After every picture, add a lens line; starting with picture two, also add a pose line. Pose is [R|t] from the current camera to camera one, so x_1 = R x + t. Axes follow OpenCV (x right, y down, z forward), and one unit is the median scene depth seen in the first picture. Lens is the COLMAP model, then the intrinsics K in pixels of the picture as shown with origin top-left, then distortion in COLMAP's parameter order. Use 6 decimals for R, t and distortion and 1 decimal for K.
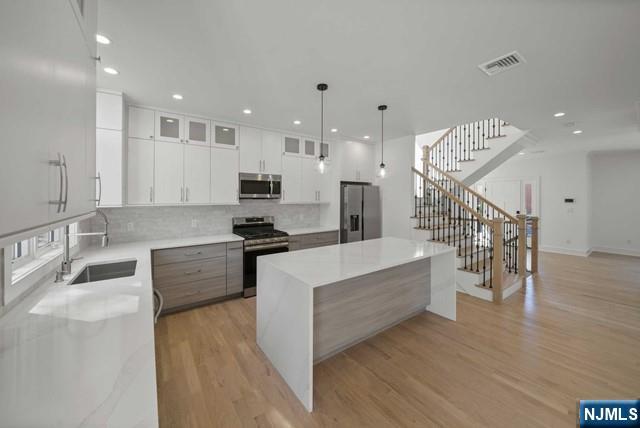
lens RADIAL K [[235.1, 0, 311.3], [0, 235.1, 198.7], [0, 0, 1]] dist [-0.000786, -0.000044]
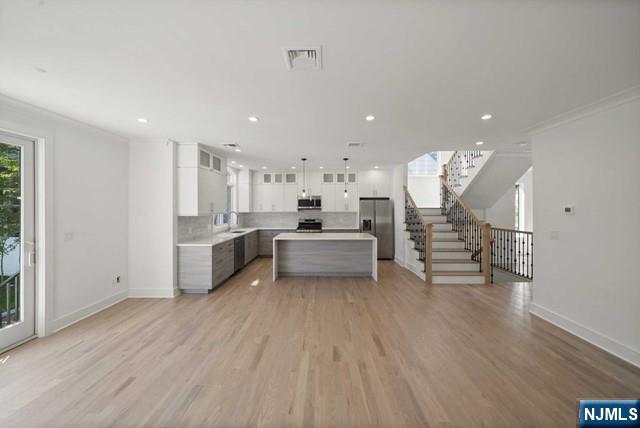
lens RADIAL K [[224.2, 0, 318.7], [0, 224.2, 209.0], [0, 0, 1]] dist [-0.002258, -0.000108]
pose [[0.812529, 0.002228, -0.582917, 0.823179], [0.000681, 0.999988, 0.004771, -0.007823], [0.582921, -0.004273, 0.812518, -0.378601]]
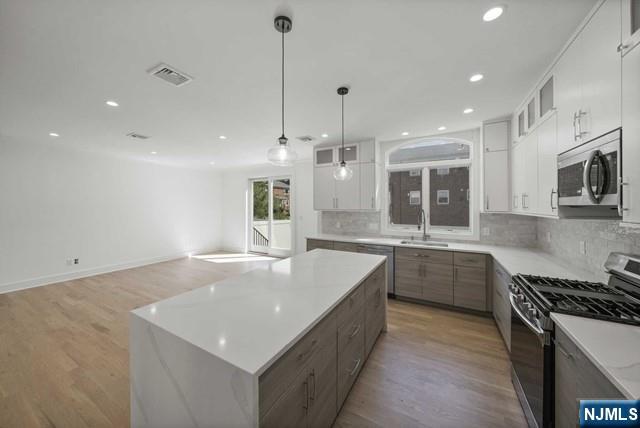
lens RADIAL K [[224.2, 0, 318.7], [0, 224.2, 209.0], [0, 0, 1]] dist [-0.002258, -0.000108]
pose [[-0.897809, 0.005243, -0.440354, 0.319427], [-0.005032, 0.999742, 0.022163, -0.006081], [0.440357, 0.022114, -0.897550, 1.051157]]
